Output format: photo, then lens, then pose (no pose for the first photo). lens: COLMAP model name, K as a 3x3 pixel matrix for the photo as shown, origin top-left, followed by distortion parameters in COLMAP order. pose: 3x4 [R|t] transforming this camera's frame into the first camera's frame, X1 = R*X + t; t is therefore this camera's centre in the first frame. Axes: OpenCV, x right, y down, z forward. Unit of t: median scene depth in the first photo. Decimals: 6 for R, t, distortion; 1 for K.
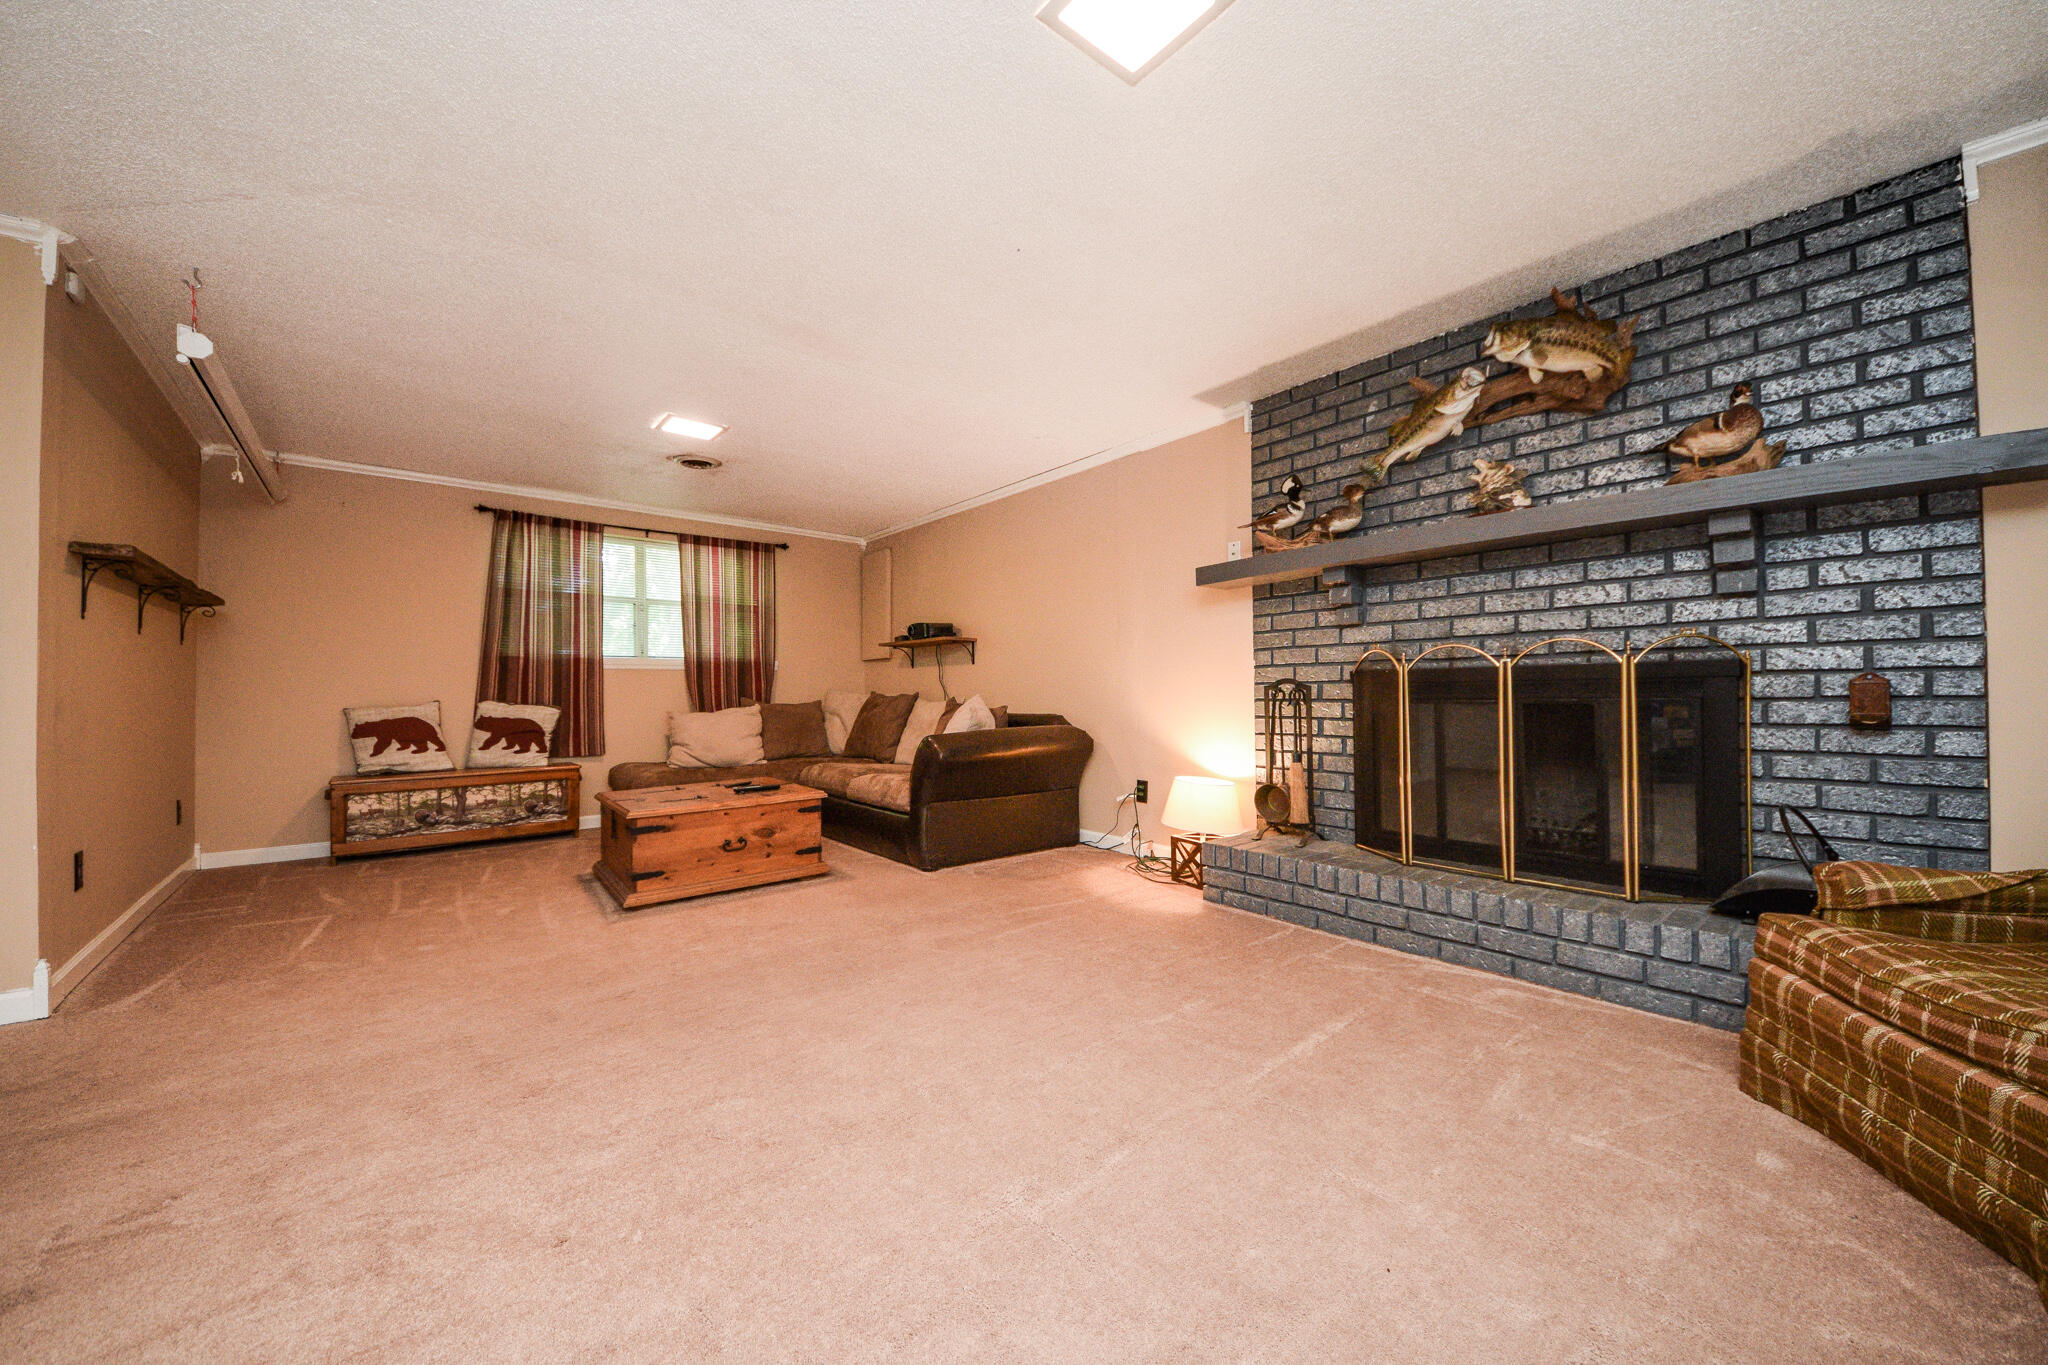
lens RADIAL K [[719.8, 0, 1024.0], [0, 719.8, 682.5], [0, 0, 1]] dist [0.017037, -0.013310]
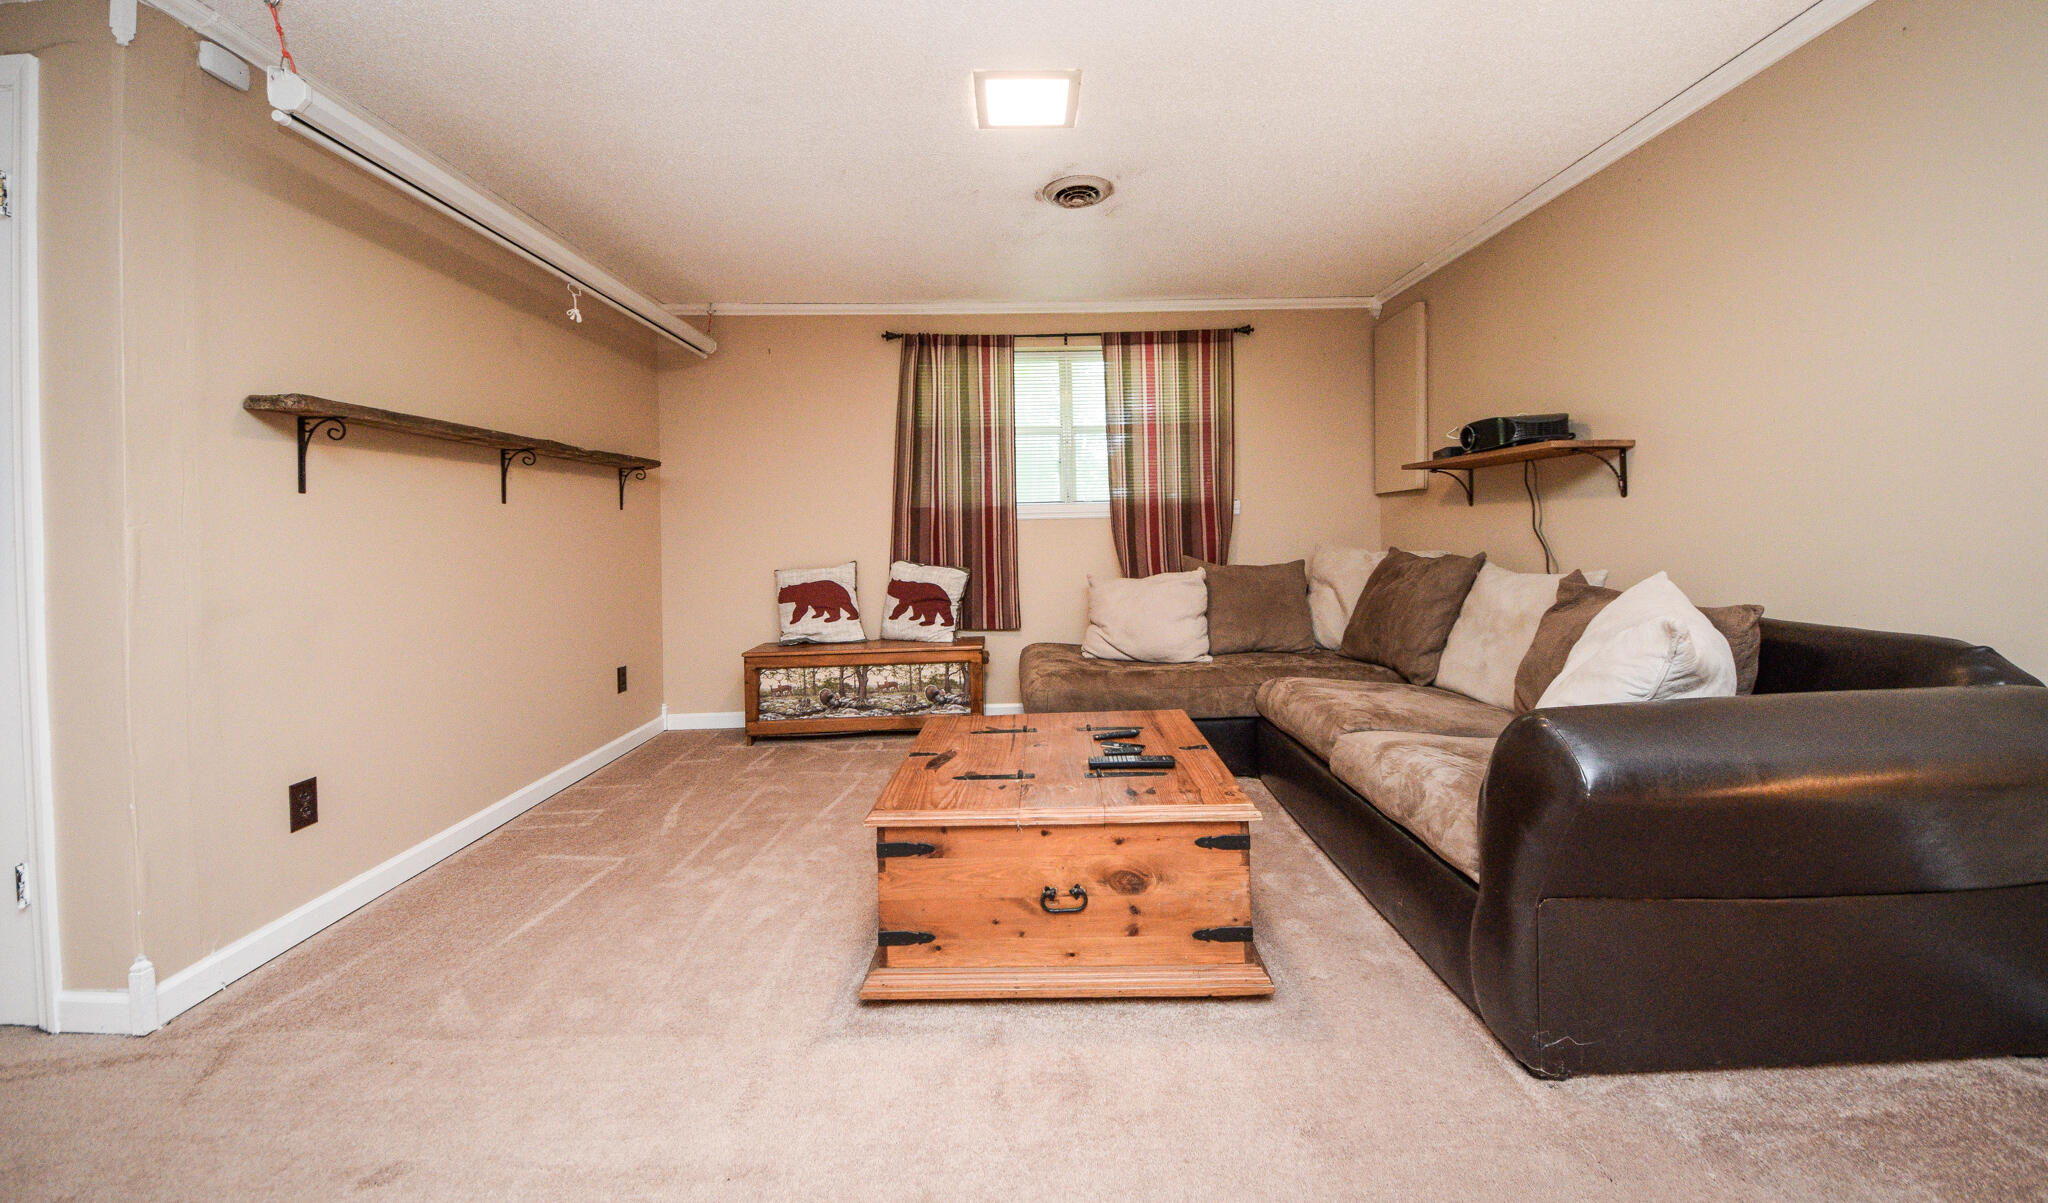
lens RADIAL K [[731.2, 0, 1033.0], [0, 731.2, 531.6], [0, 0, 1]] dist [0.024074, -0.000008]
pose [[0.777481, -0.005441, -0.628883, -0.106097], [0.021618, 0.999603, 0.018078, -0.031462], [0.628534, -0.027651, 0.777290, 0.613807]]
